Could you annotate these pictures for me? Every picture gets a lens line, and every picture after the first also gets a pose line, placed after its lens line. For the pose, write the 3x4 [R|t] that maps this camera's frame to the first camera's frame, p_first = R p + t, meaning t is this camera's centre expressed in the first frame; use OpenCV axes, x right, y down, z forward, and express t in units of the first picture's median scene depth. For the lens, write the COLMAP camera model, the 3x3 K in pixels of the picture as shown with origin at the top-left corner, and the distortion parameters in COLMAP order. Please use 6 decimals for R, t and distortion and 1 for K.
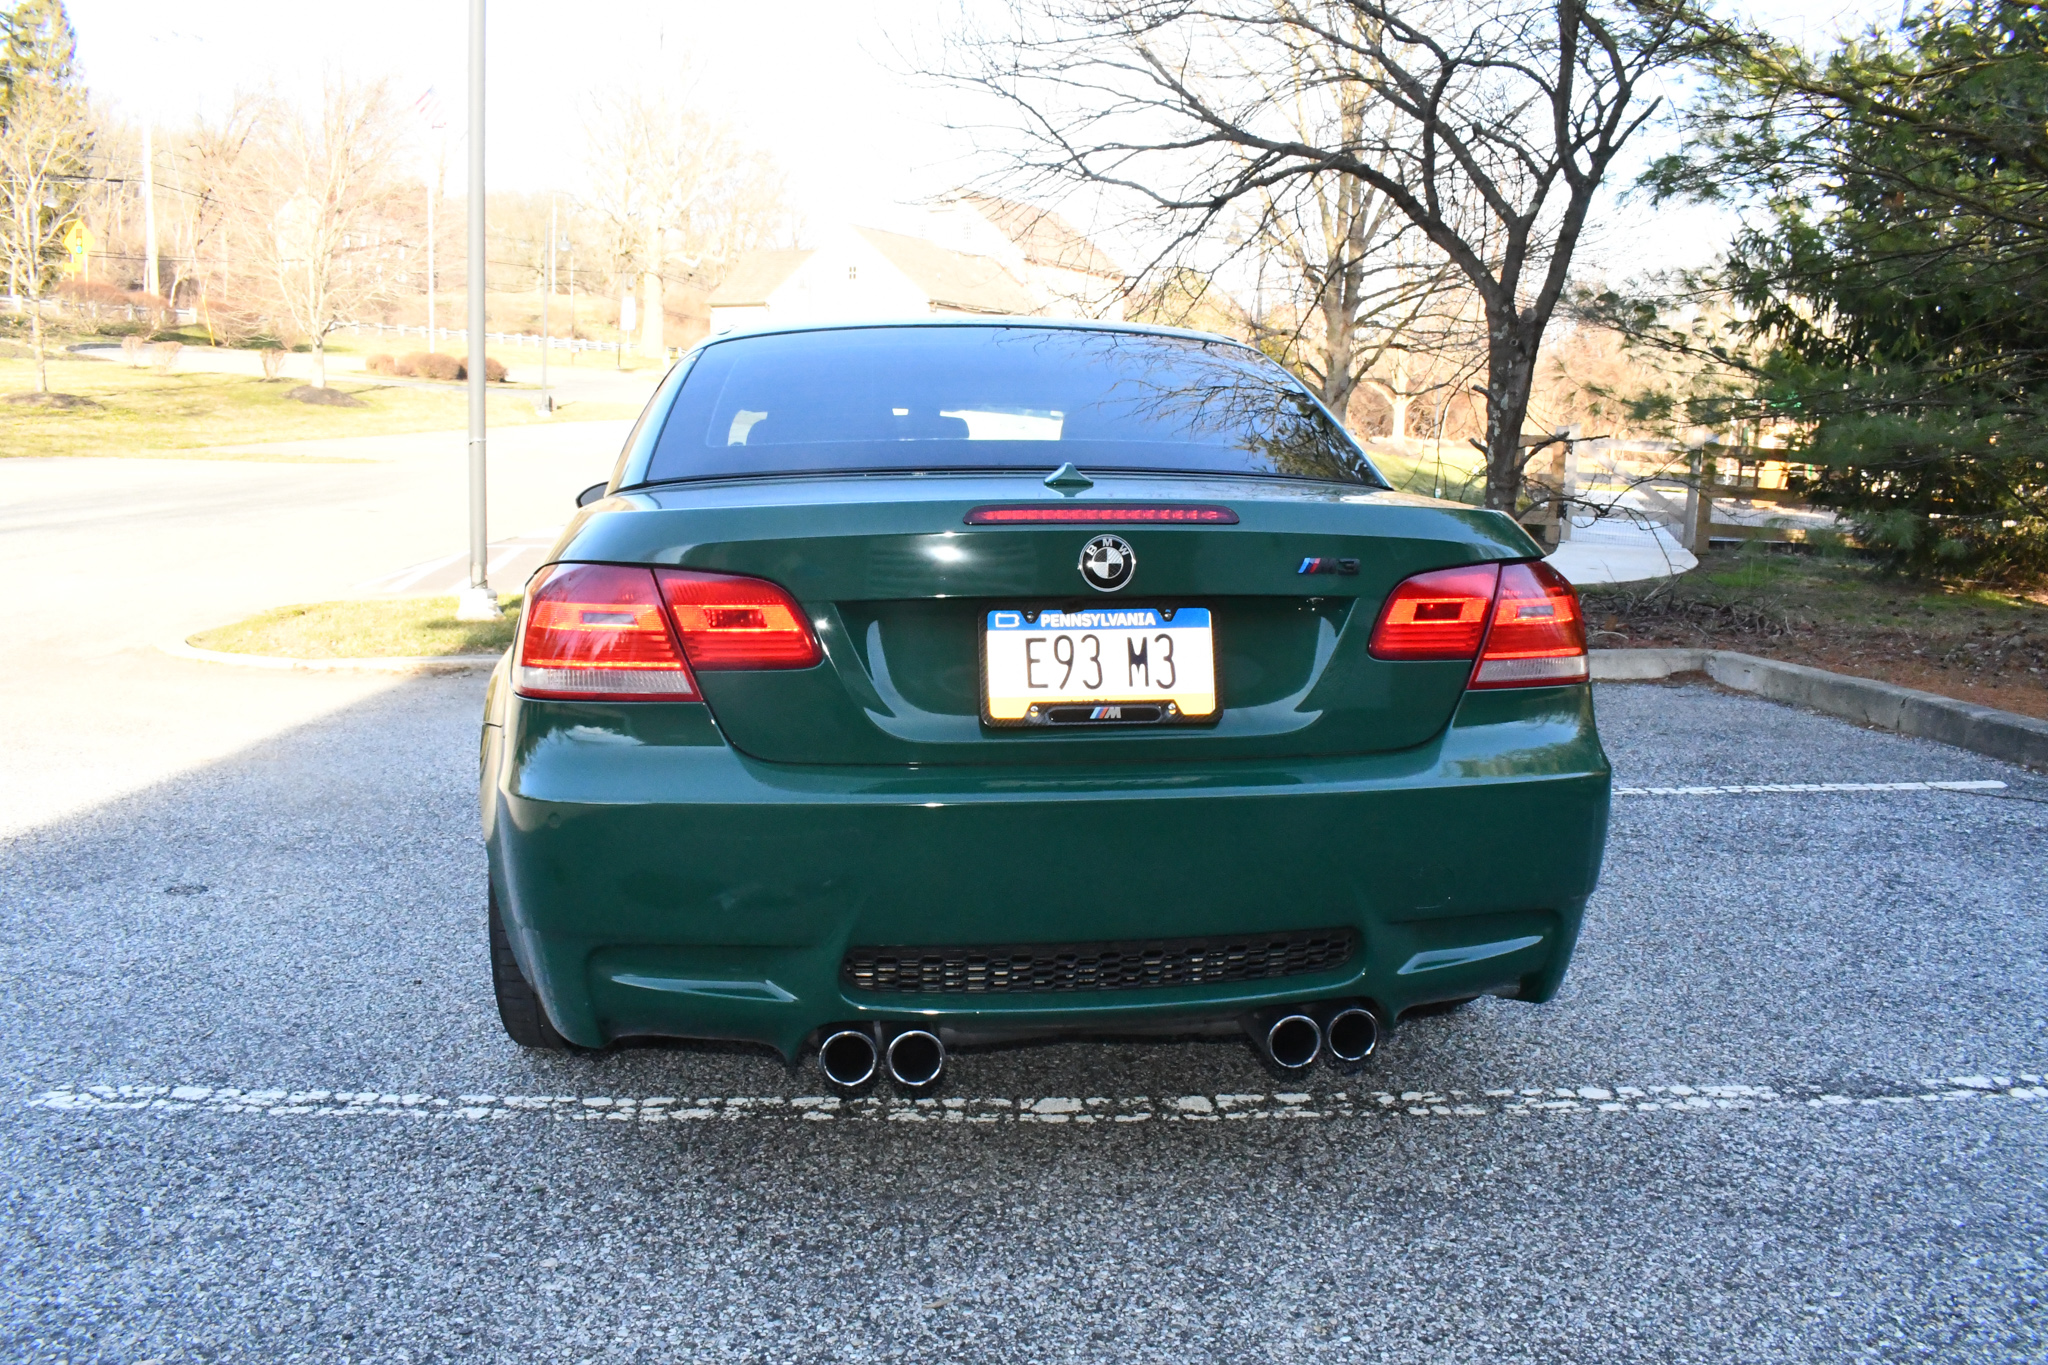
lens RADIAL K [[1588.1, 0, 1027.3], [0, 1588.1, 713.0], [0, 0, 1]] dist [-0.099525, 0.017431]
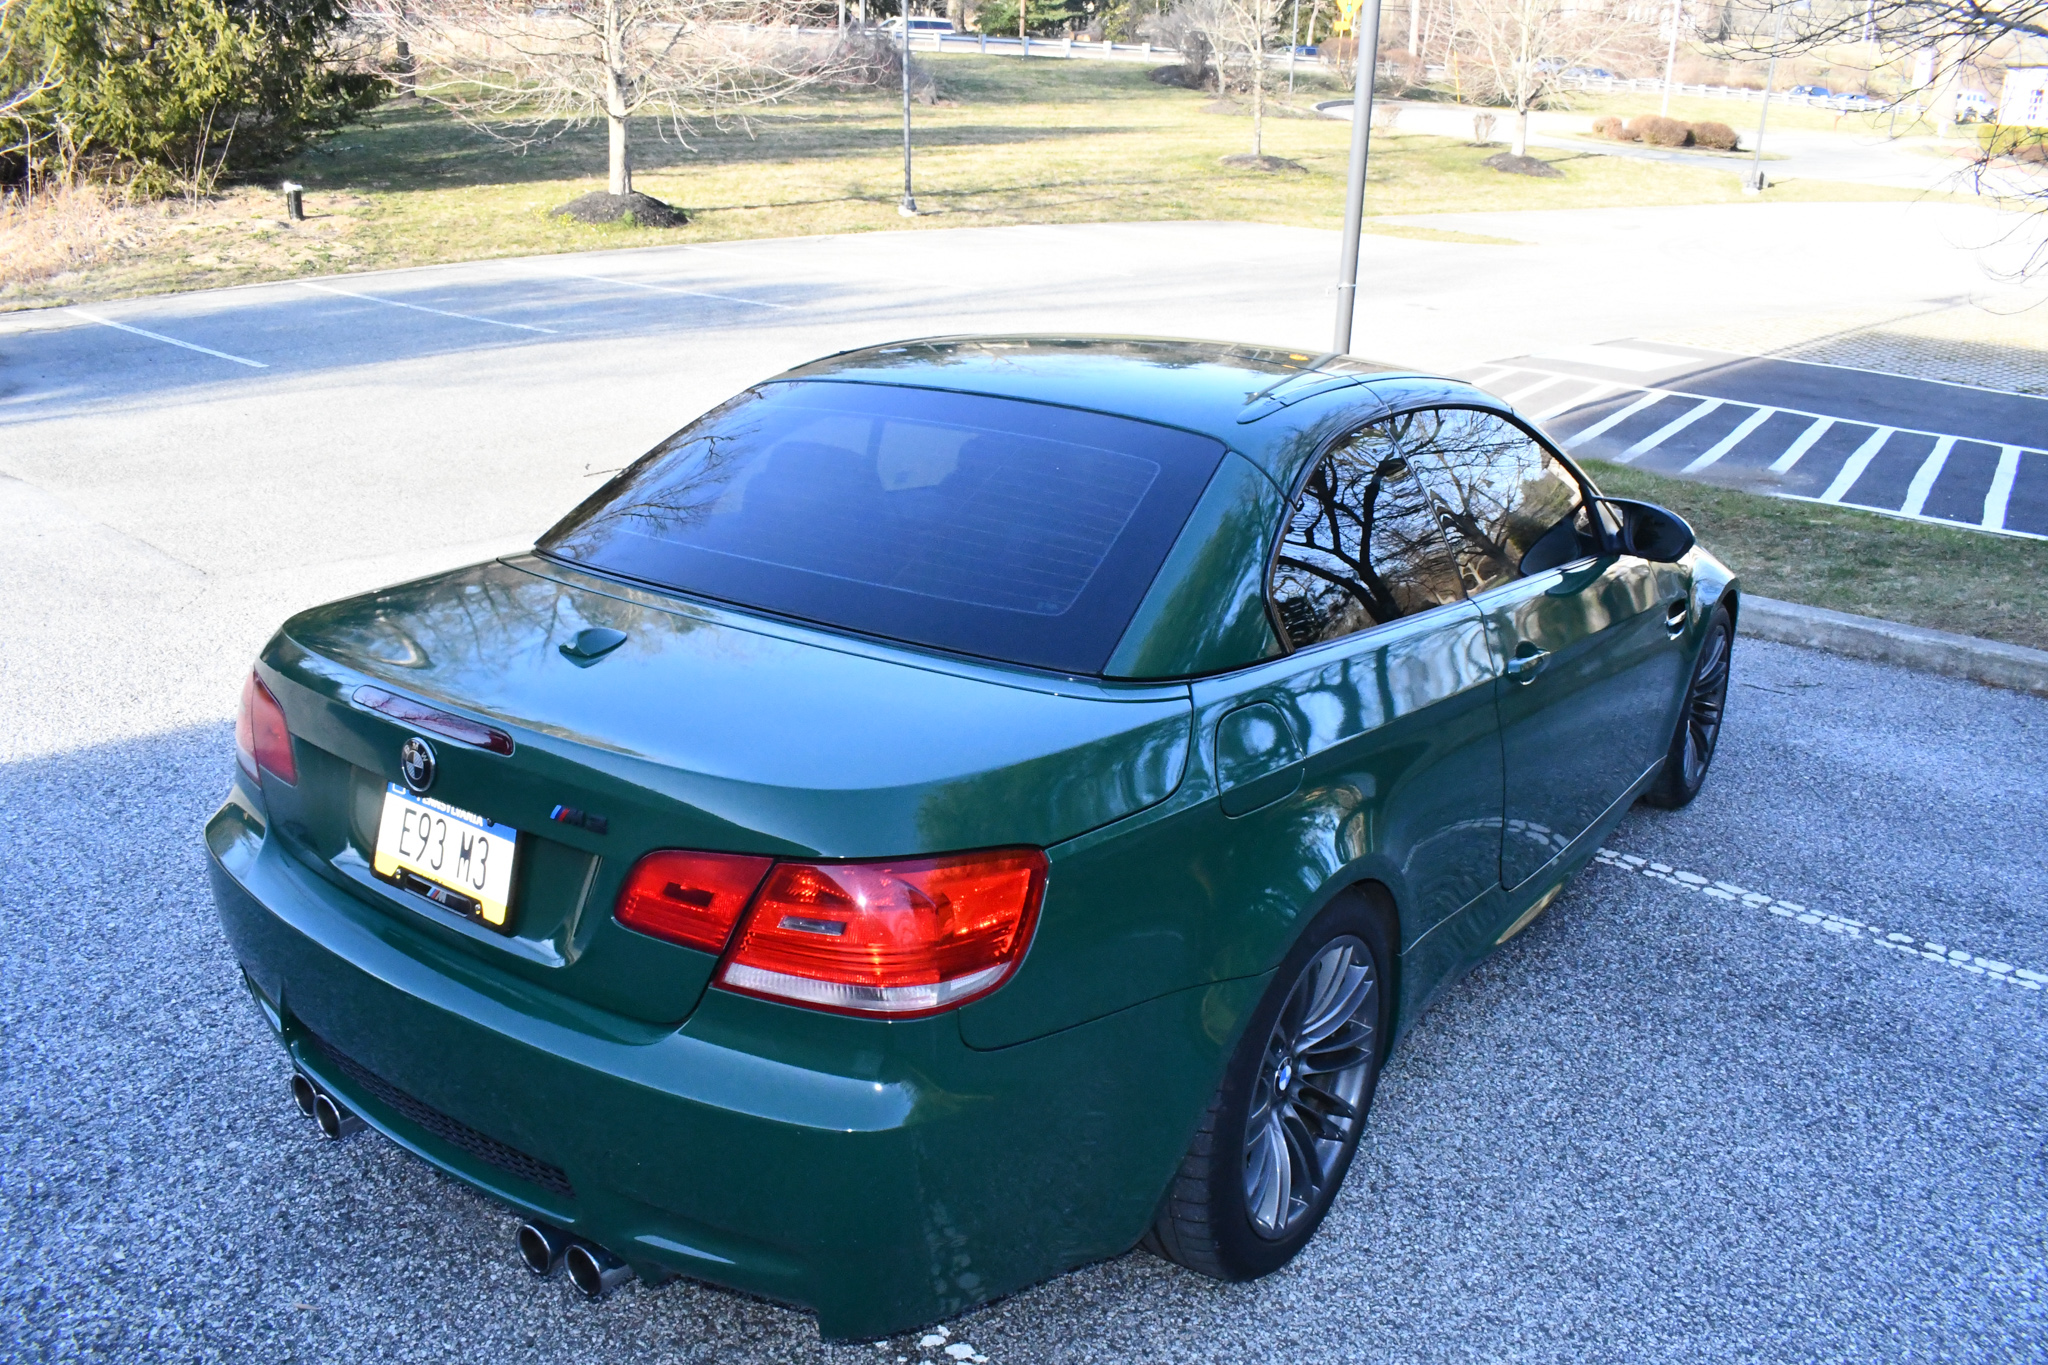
lens RADIAL K [[1588.1, 0, 1021.6], [0, 1588.1, 704.1], [0, 0, 1]] dist [-0.099525, 0.017431]
pose [[0.721960, 0.229892, -0.652627, 0.778116], [-0.132104, 0.971639, 0.196128, -0.300790], [0.679207, -0.055382, 0.731855, 0.391465]]
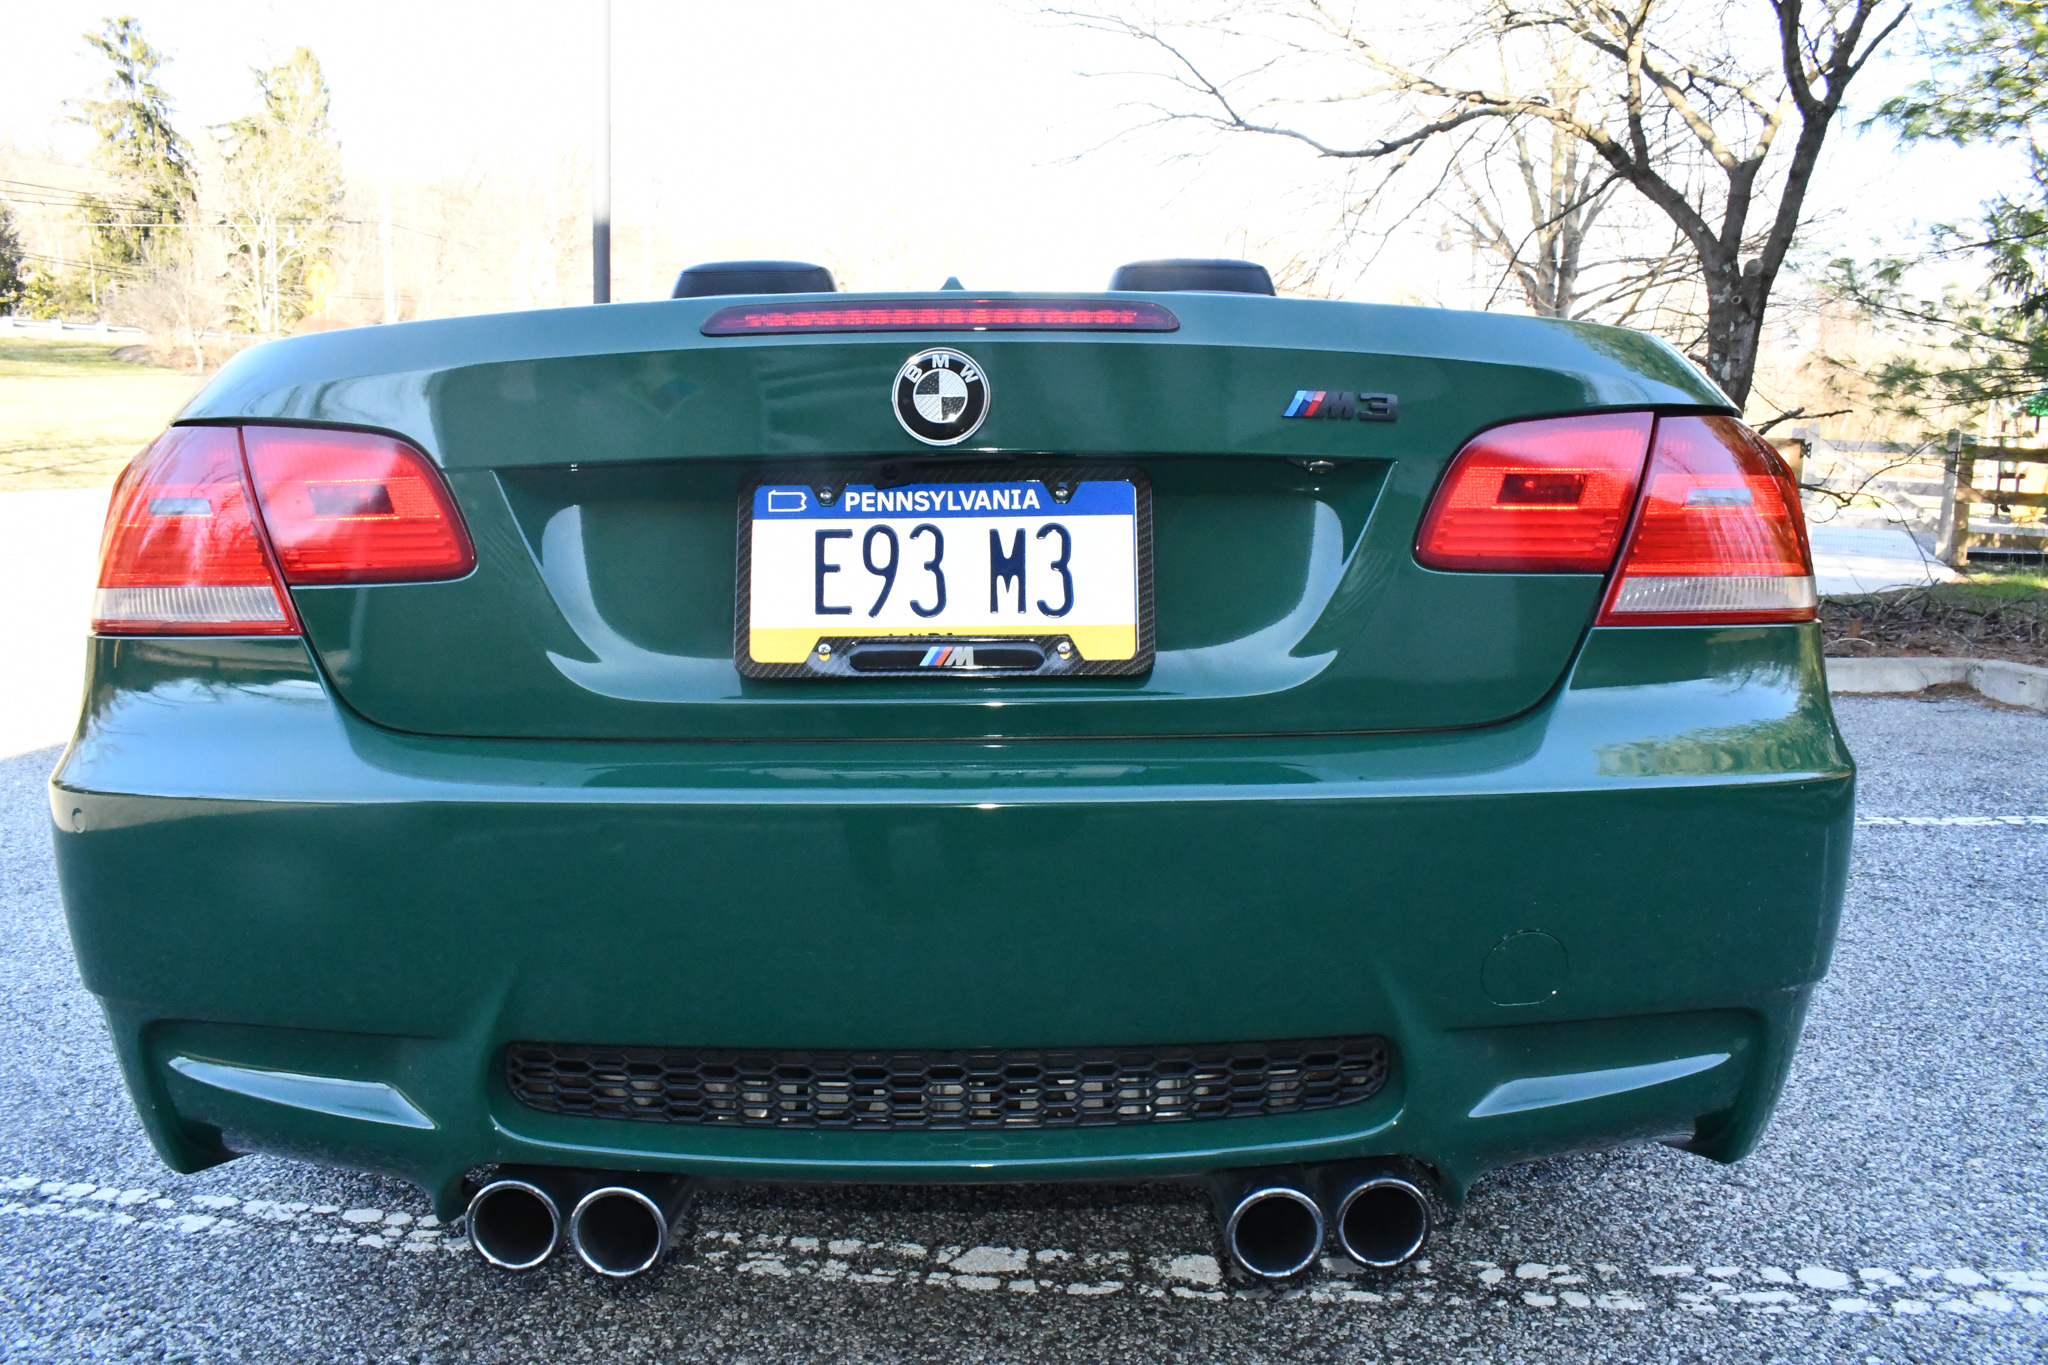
lens RADIAL K [[1588.1, 0, 1017.4], [0, 1588.1, 699.5], [0, 0, 1]] dist [-0.099525, 0.017431]
pose [[0.990052, 0.006140, -0.140571, 0.123057], [-0.009642, 0.999660, -0.024245, 0.023805], [0.140374, 0.025359, 0.989774, 0.327645]]
